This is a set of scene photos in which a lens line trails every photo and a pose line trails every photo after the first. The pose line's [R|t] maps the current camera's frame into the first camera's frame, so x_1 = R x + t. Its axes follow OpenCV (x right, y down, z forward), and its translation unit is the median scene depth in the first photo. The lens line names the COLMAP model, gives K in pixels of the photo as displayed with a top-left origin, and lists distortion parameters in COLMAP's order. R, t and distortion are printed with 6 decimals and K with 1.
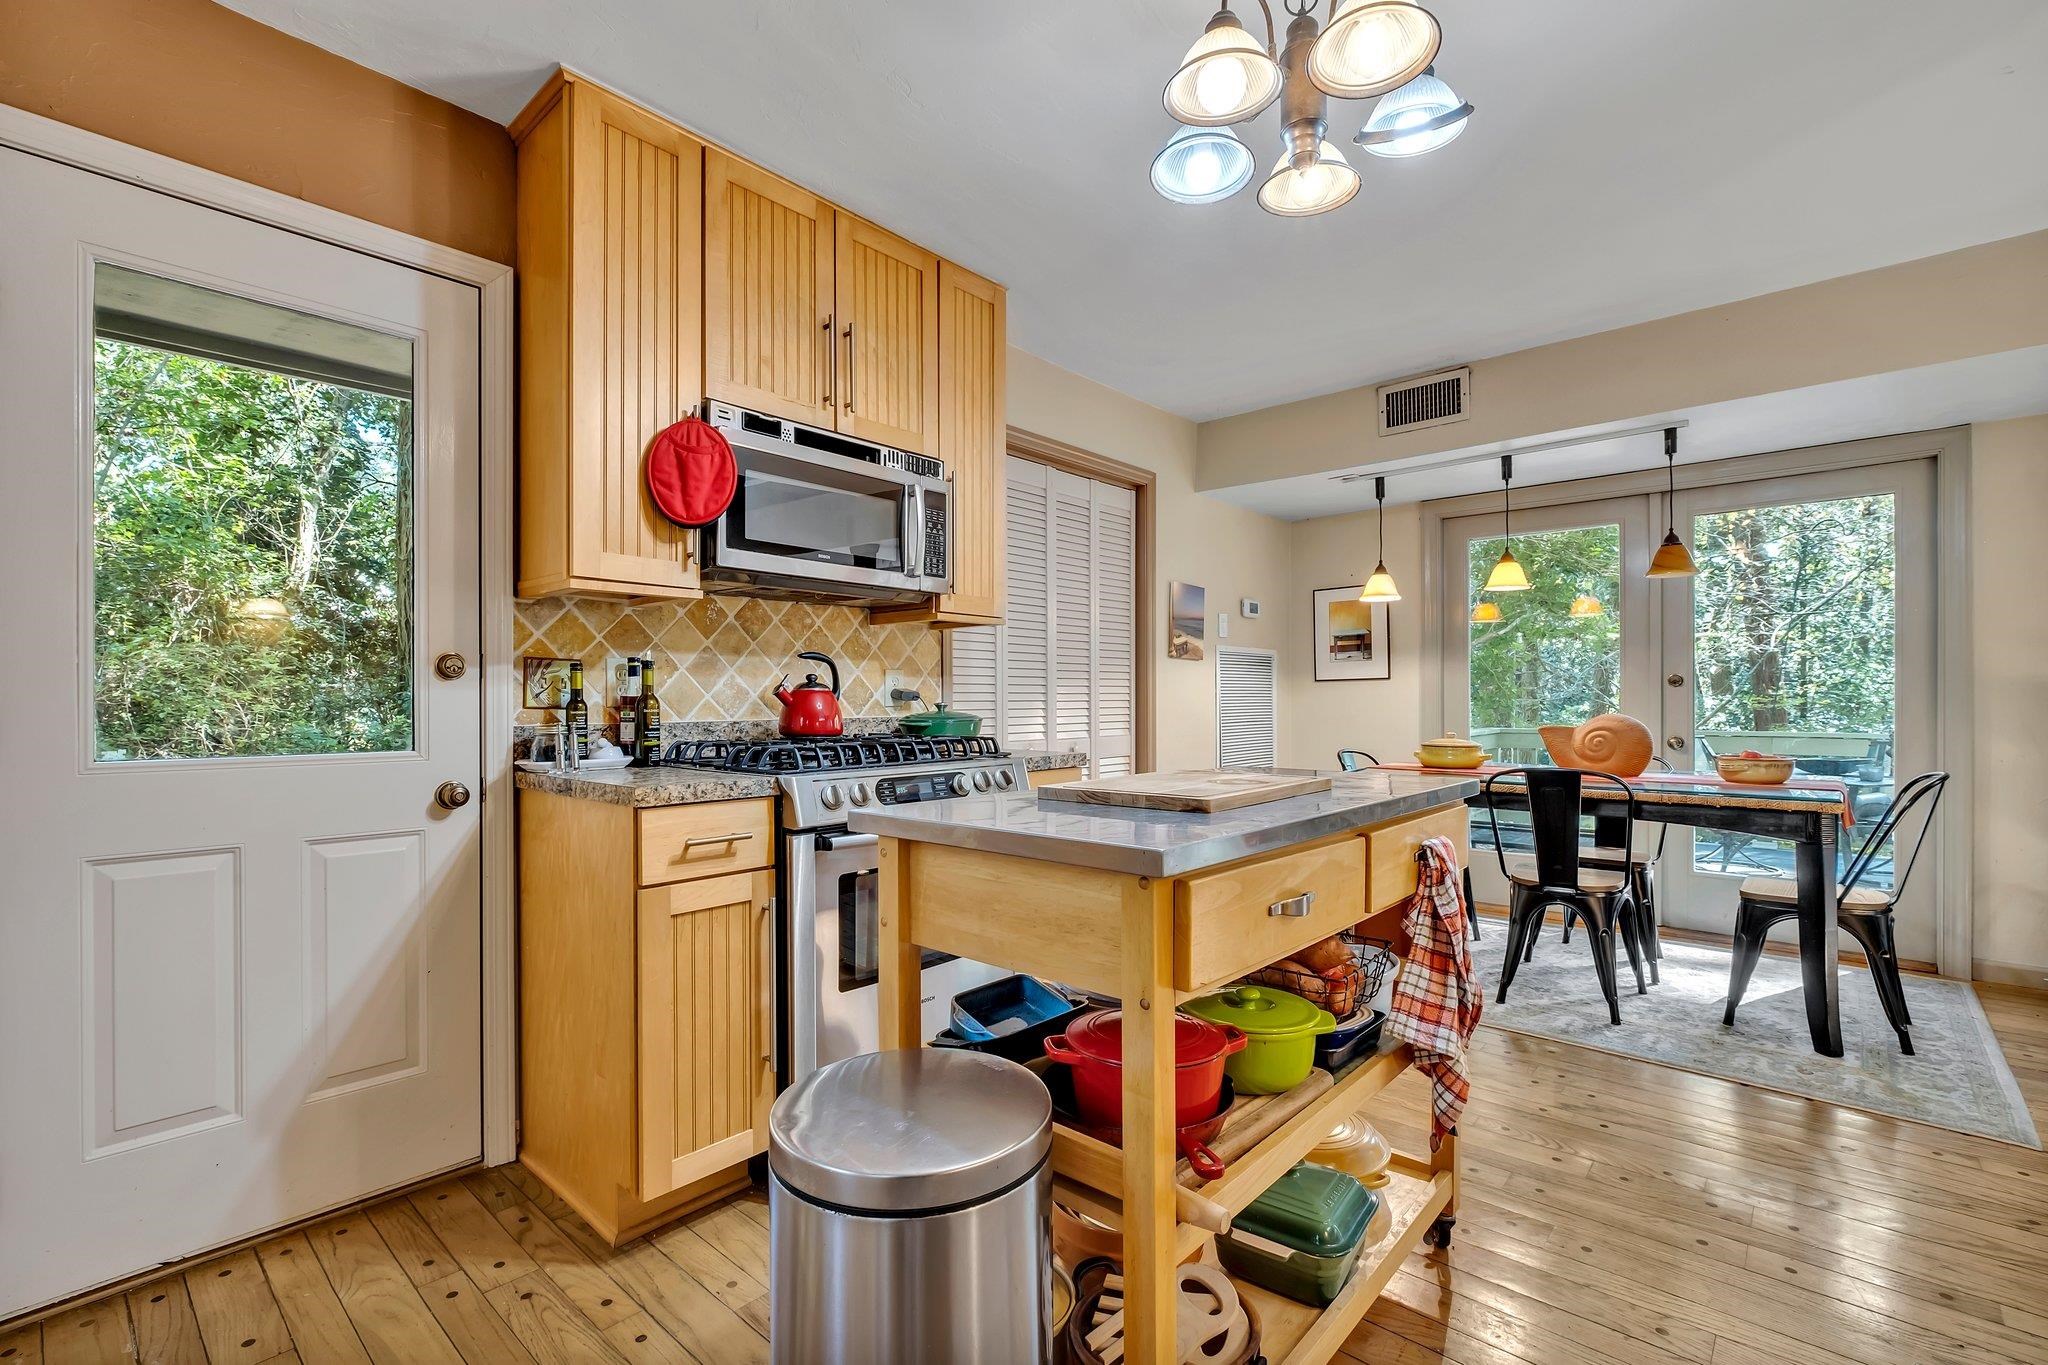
lens RADIAL K [[892.1, 0, 1016.3], [0, 892.1, 697.4], [0, 0, 1]] dist [-0.014770, 0.001155]
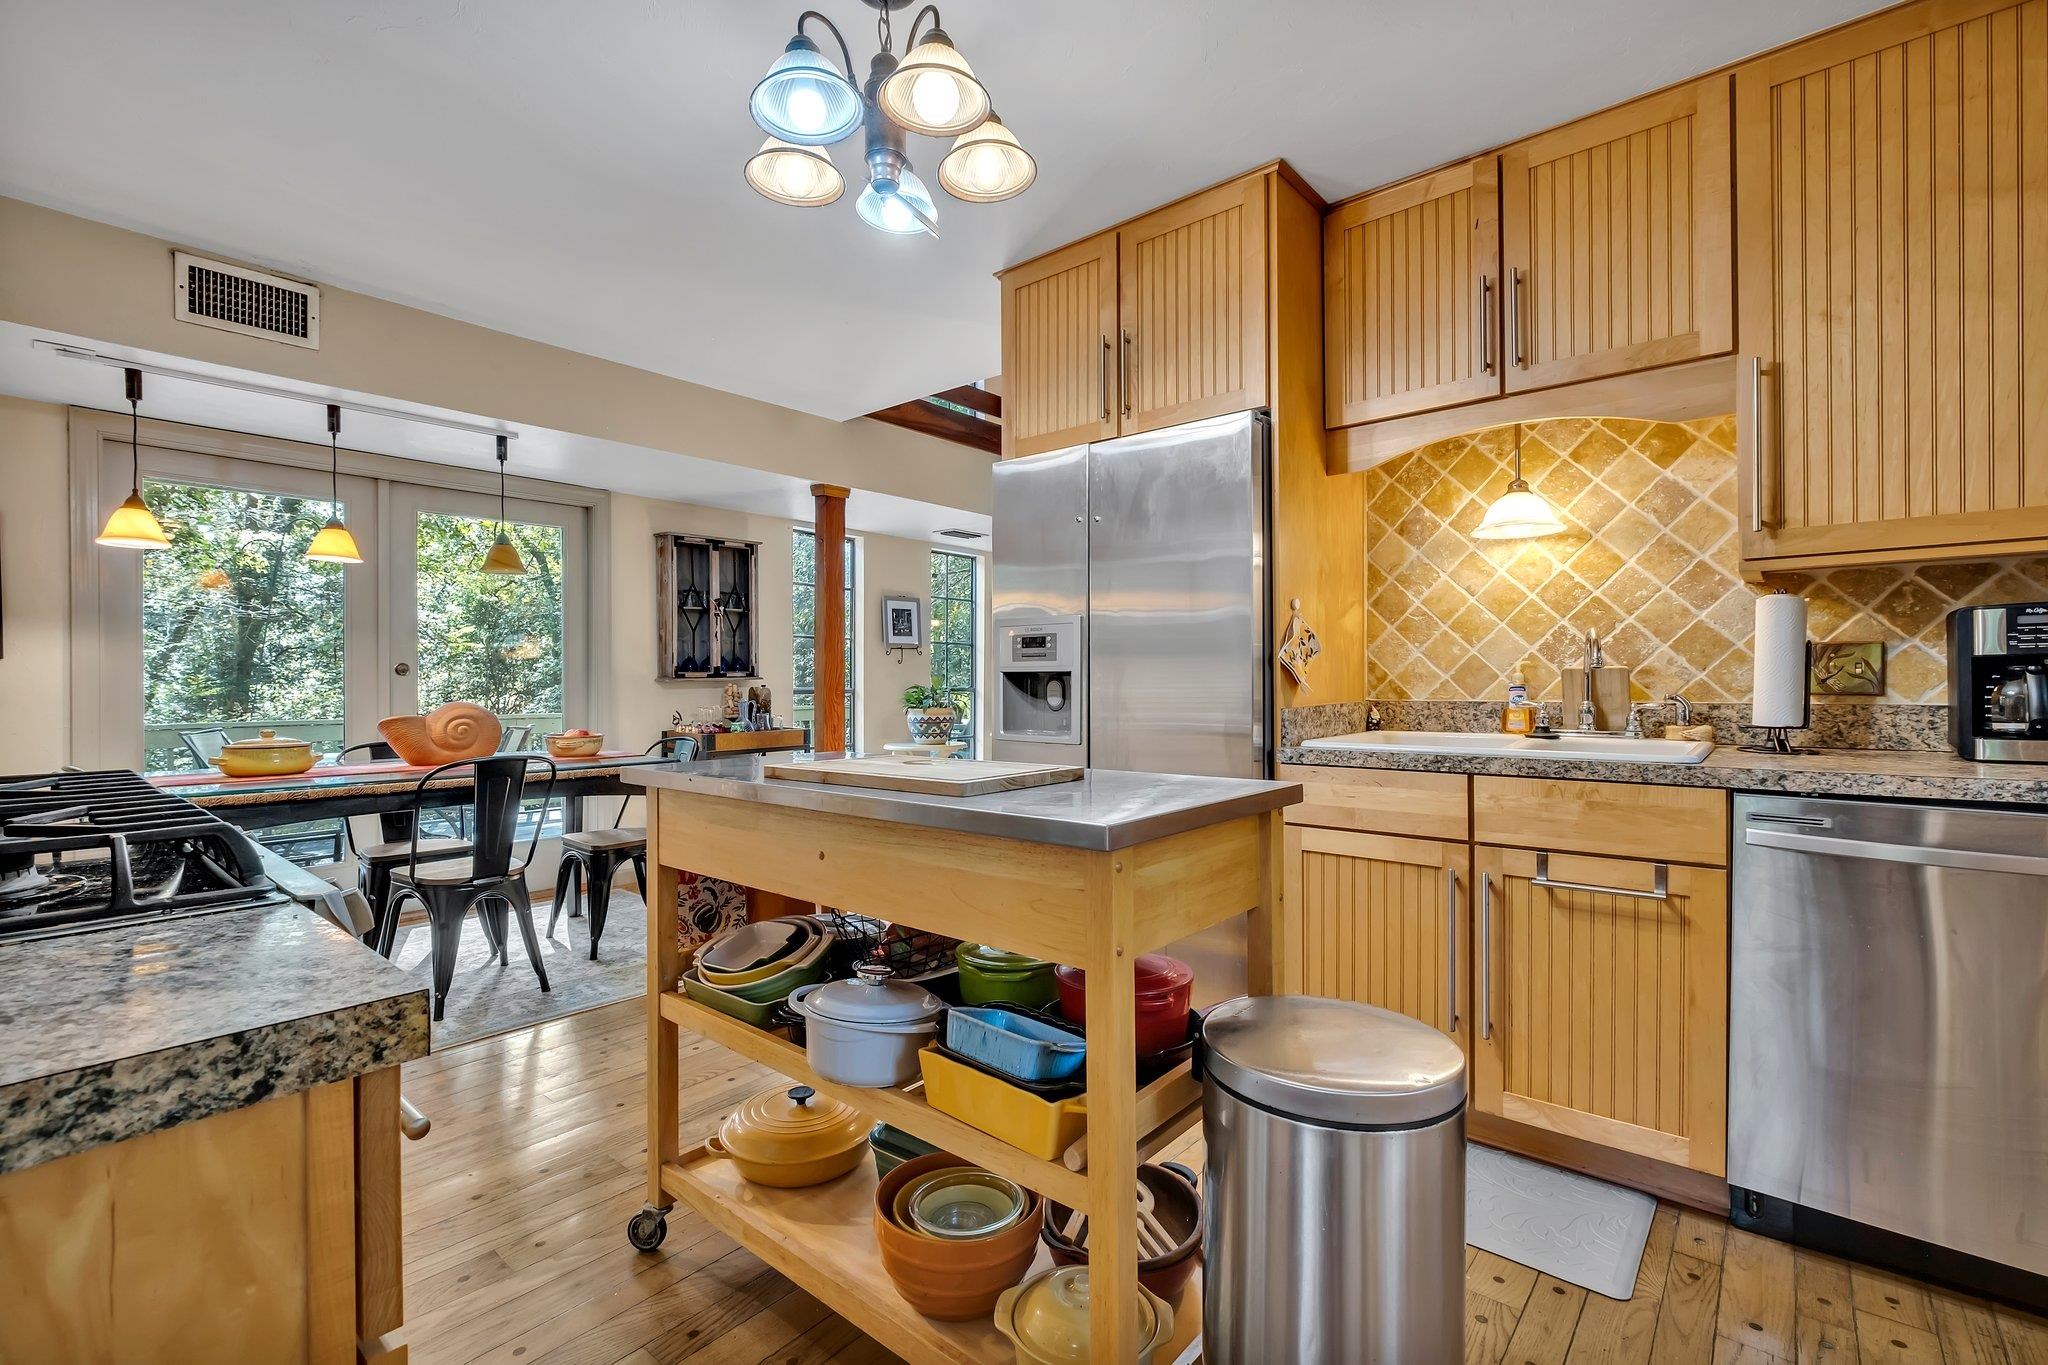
lens RADIAL K [[892.1, 0, 1015.0], [0, 892.1, 680.0], [0, 0, 1]] dist [-0.014770, 0.001155]
pose [[-0.014848, 0.009796, 0.999842, -0.328083], [0.004177, 0.999944, -0.009735, 0.005953], [-0.999881, 0.004031, -0.014888, 0.368013]]
